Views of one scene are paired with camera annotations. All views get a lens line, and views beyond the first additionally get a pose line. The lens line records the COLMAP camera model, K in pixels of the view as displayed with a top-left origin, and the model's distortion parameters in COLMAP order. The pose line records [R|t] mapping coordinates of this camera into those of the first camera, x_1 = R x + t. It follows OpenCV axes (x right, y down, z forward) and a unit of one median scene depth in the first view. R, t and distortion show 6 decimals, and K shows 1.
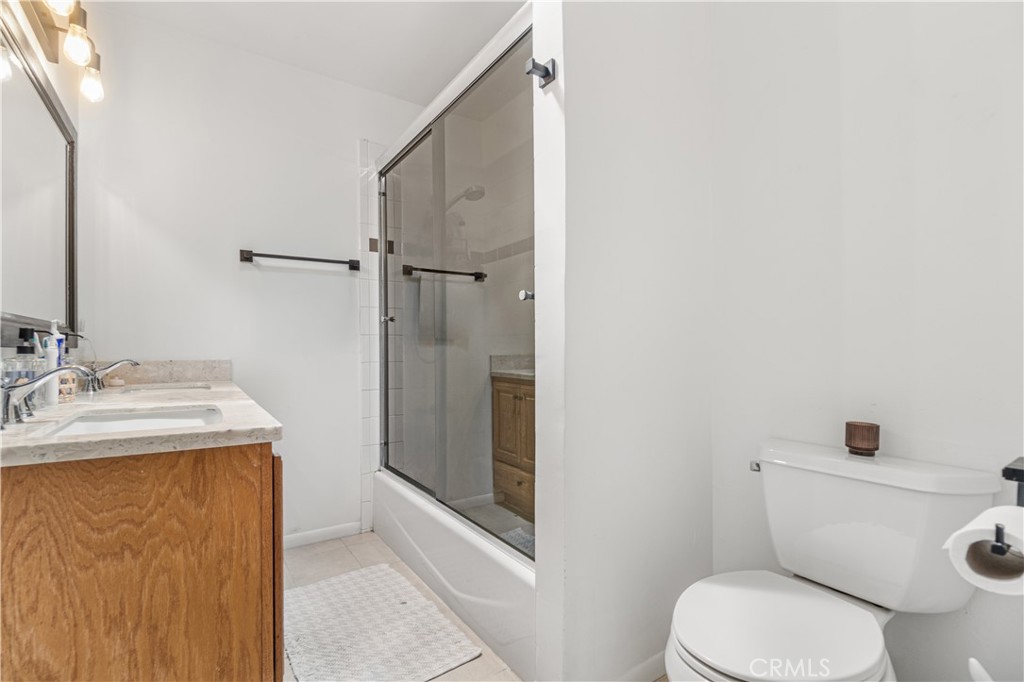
lens RADIAL K [[444.8, 0, 507.3], [0, 444.8, 346.3], [0, 0, 1]] dist [-0.001357, -0.003081]
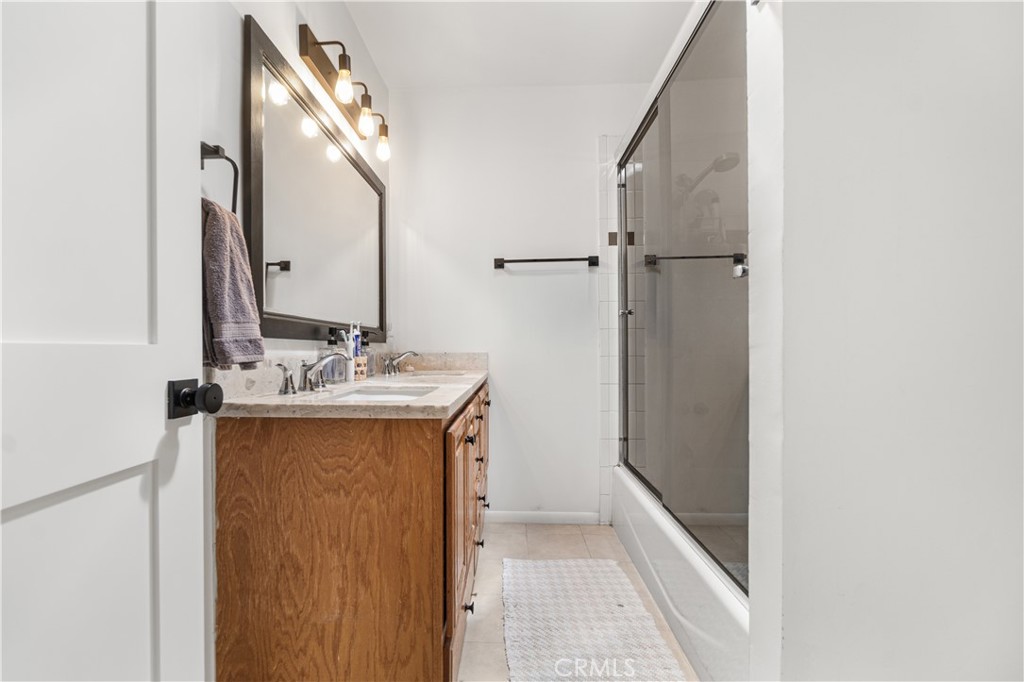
lens RADIAL K [[444.8, 0, 507.3], [0, 444.8, 346.3], [0, 0, 1]] dist [-0.001357, -0.003081]
pose [[0.815943, -0.006309, -0.578099, 0.206120], [0.009430, 0.999953, 0.002398, 0.021425], [0.578056, -0.007408, 0.815963, 0.130216]]
